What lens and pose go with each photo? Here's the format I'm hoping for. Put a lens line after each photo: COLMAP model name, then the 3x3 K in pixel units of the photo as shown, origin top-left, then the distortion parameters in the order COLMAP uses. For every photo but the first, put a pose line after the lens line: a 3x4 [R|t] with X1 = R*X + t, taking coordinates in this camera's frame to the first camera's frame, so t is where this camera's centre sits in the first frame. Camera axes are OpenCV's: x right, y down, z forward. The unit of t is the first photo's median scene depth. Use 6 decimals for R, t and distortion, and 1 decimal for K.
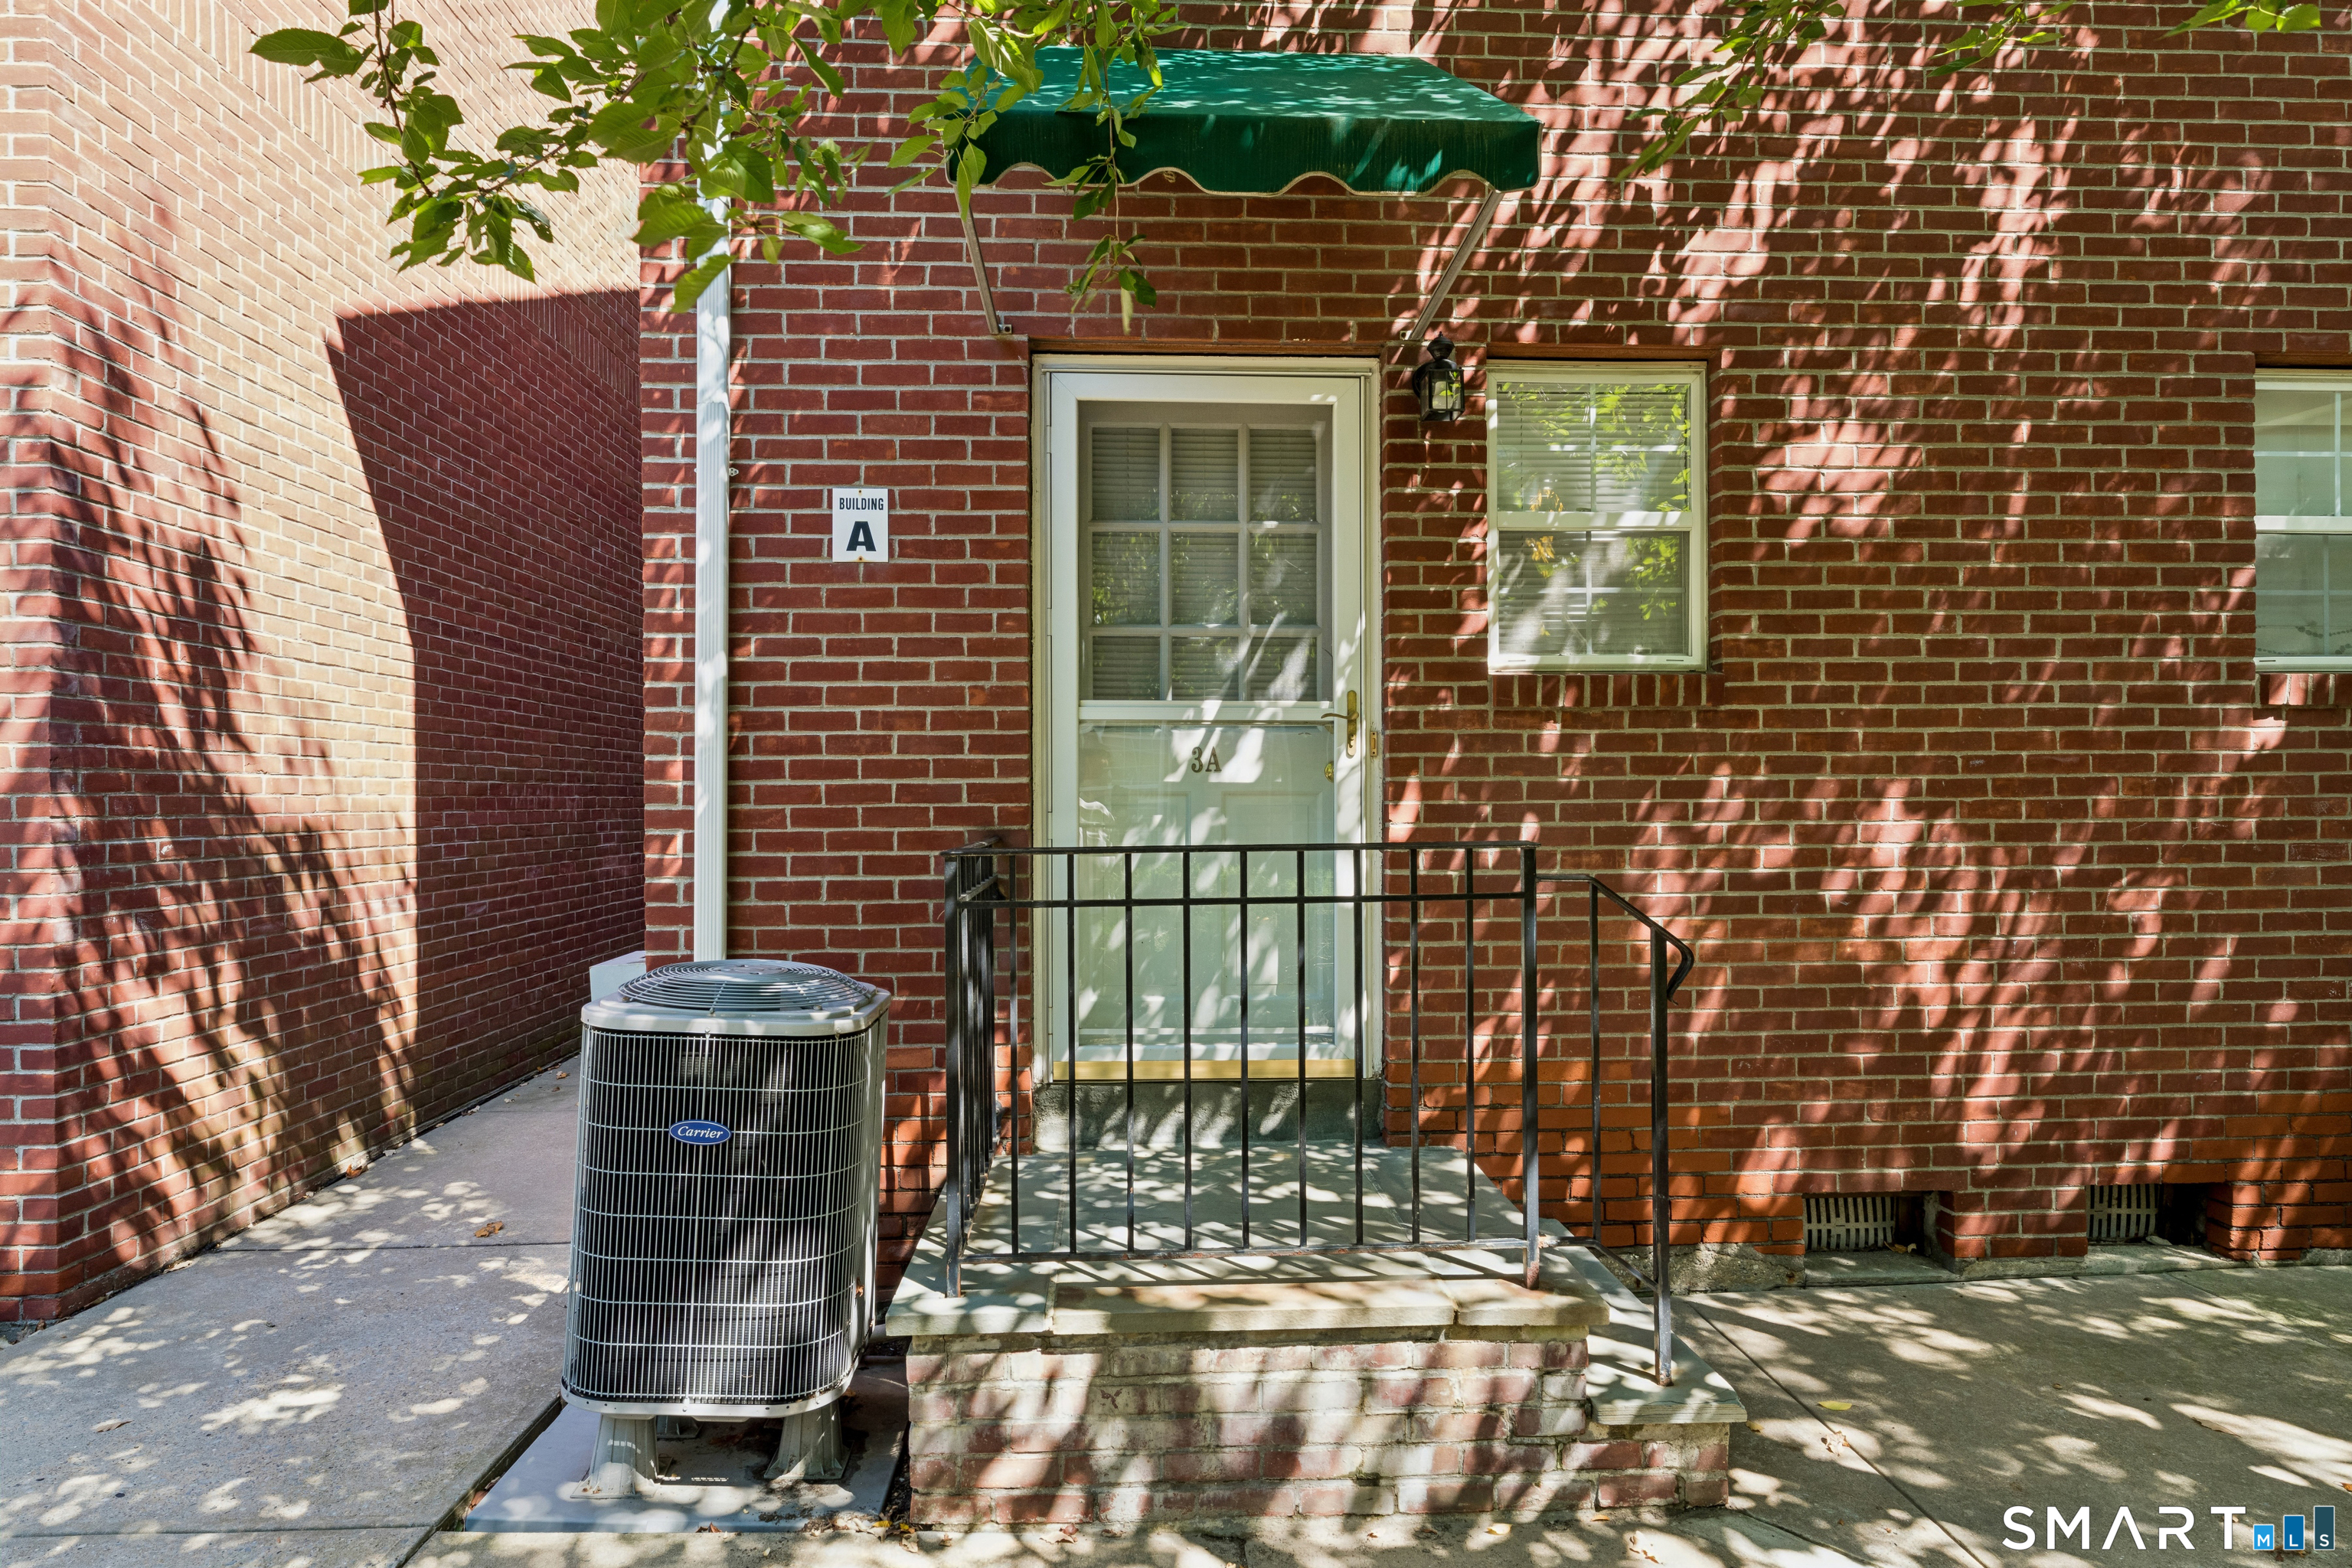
lens RADIAL K [[1354.5, 0, 1180.8], [0, 1354.5, 778.8], [0, 0, 1]] dist [-0.000638, 0.000128]
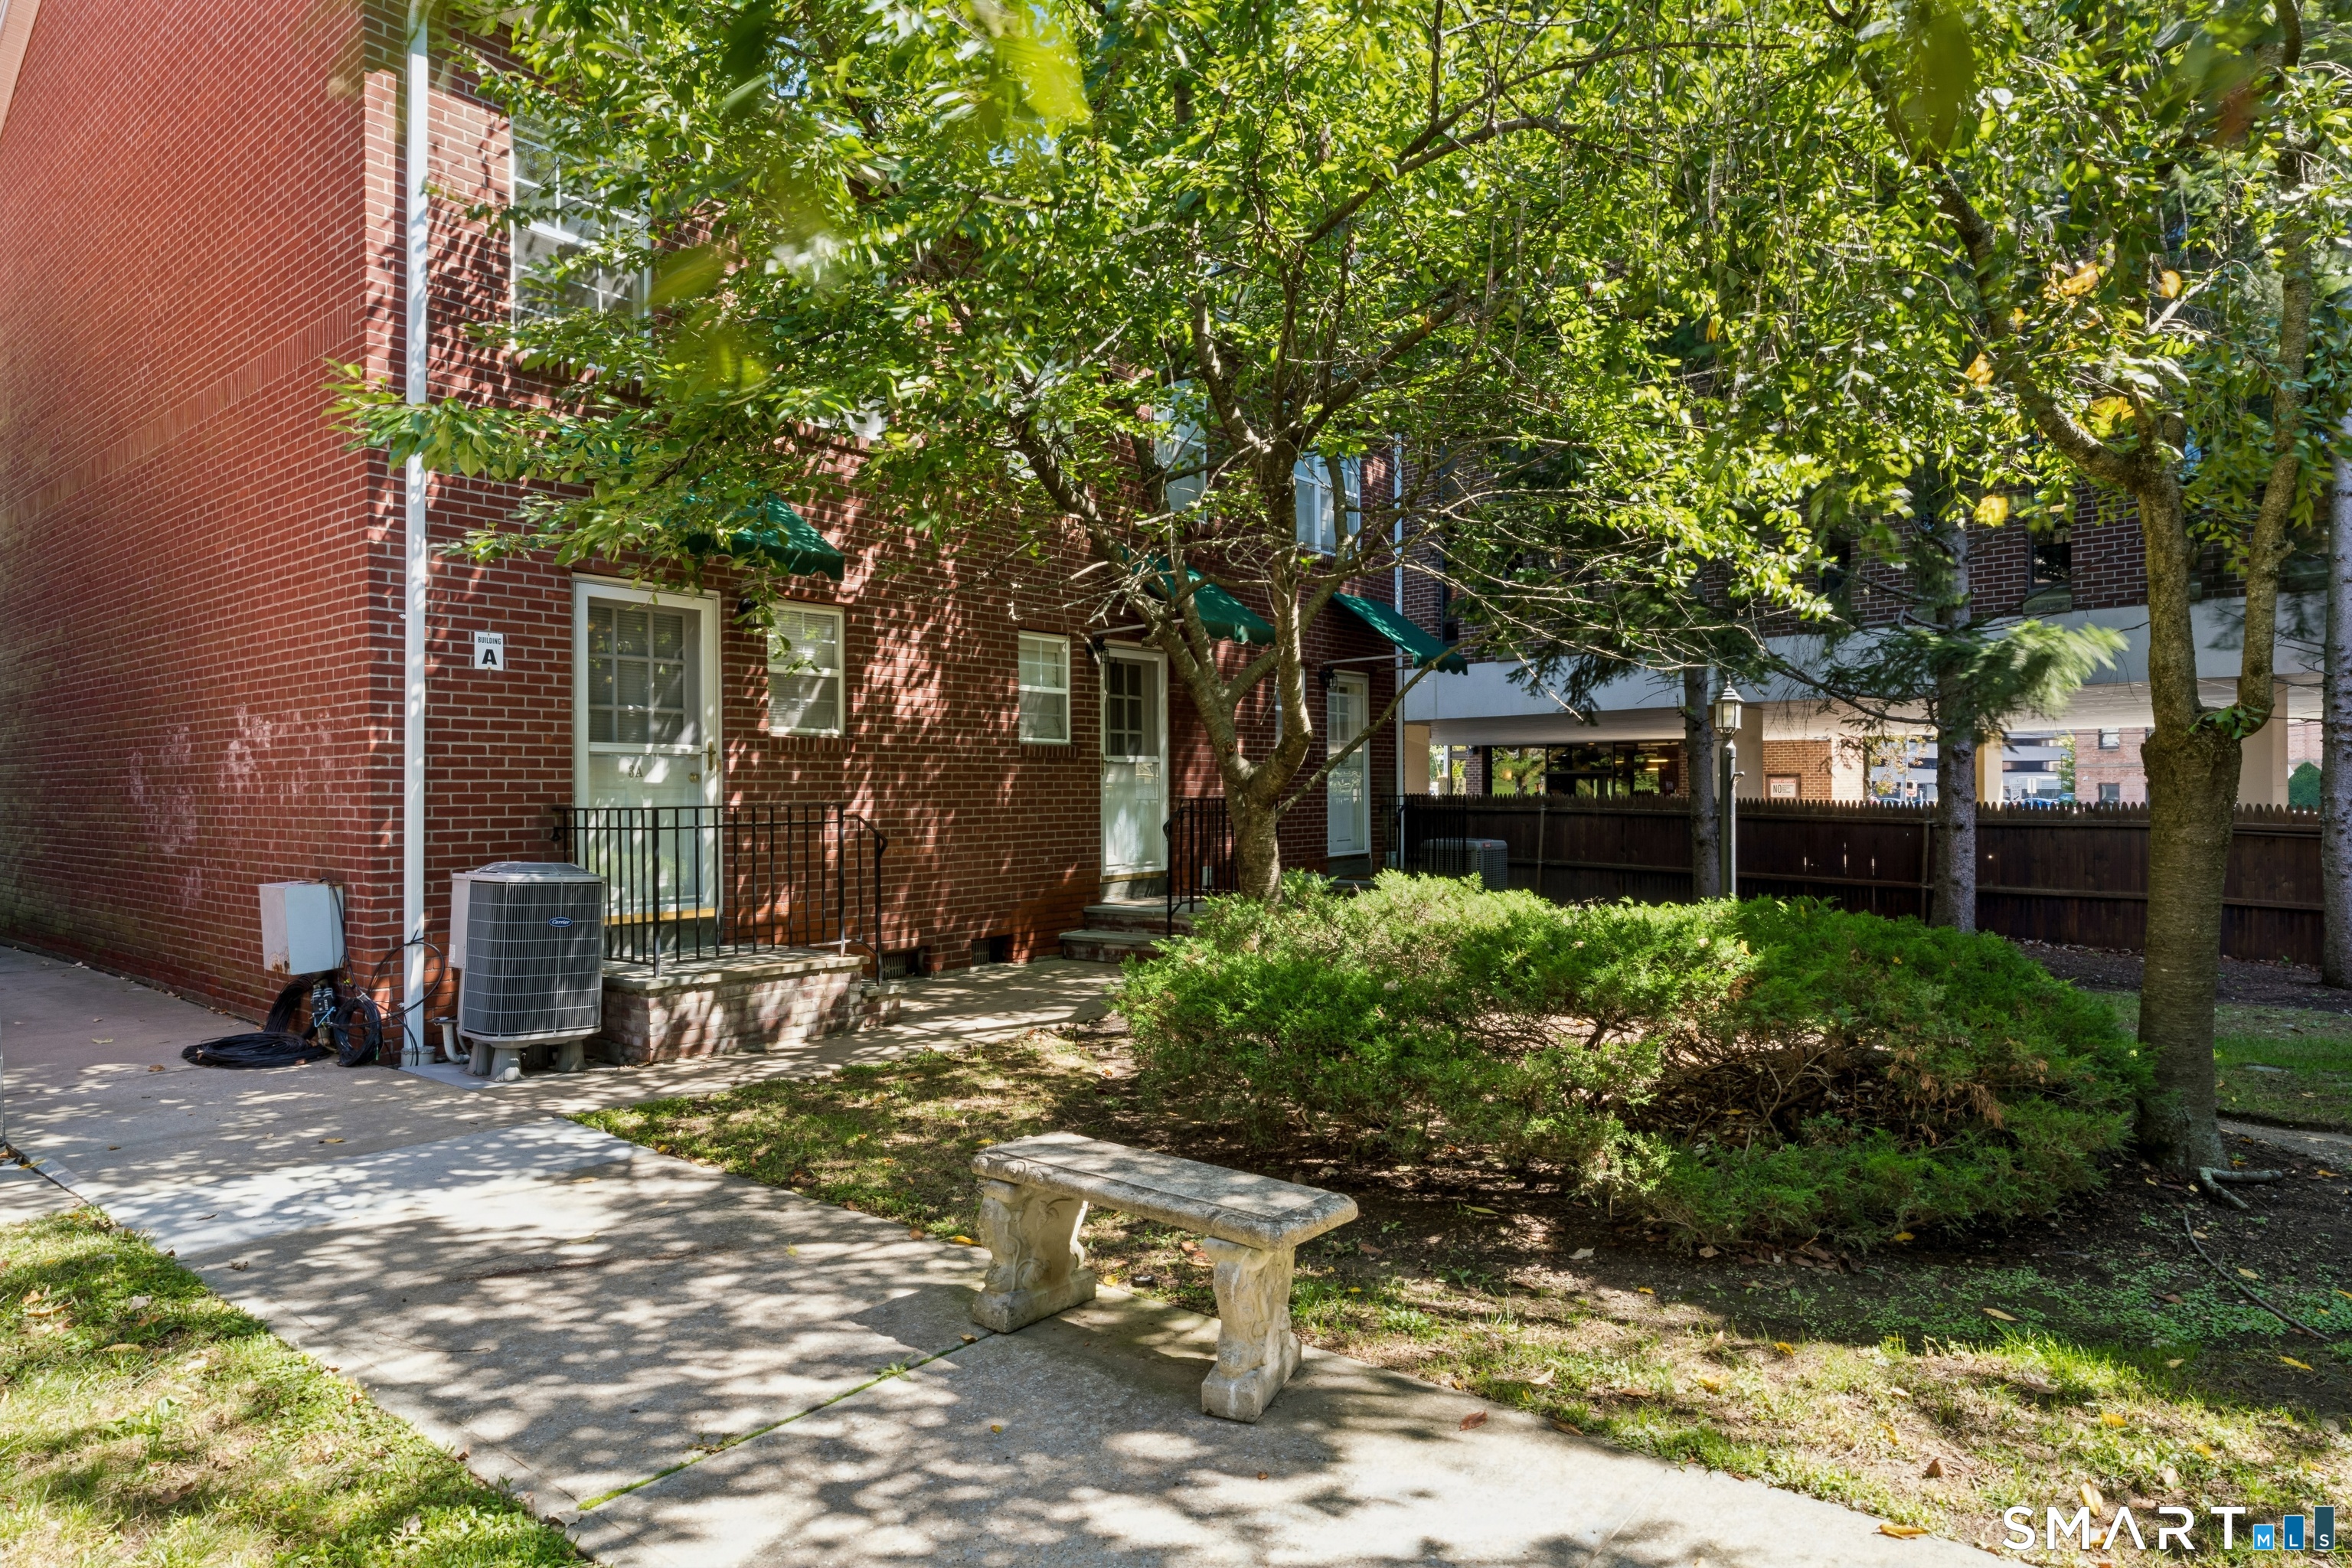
lens RADIAL K [[1354.5, 0, 1174.7], [0, 1354.5, 787.6], [0, 0, 1]] dist [-0.000638, 0.000128]
pose [[0.665976, 0.003018, 0.745967, -1.033848], [0.006788, 0.999926, -0.010106, 0.037627], [-0.745942, 0.011794, 0.665907, -1.046344]]
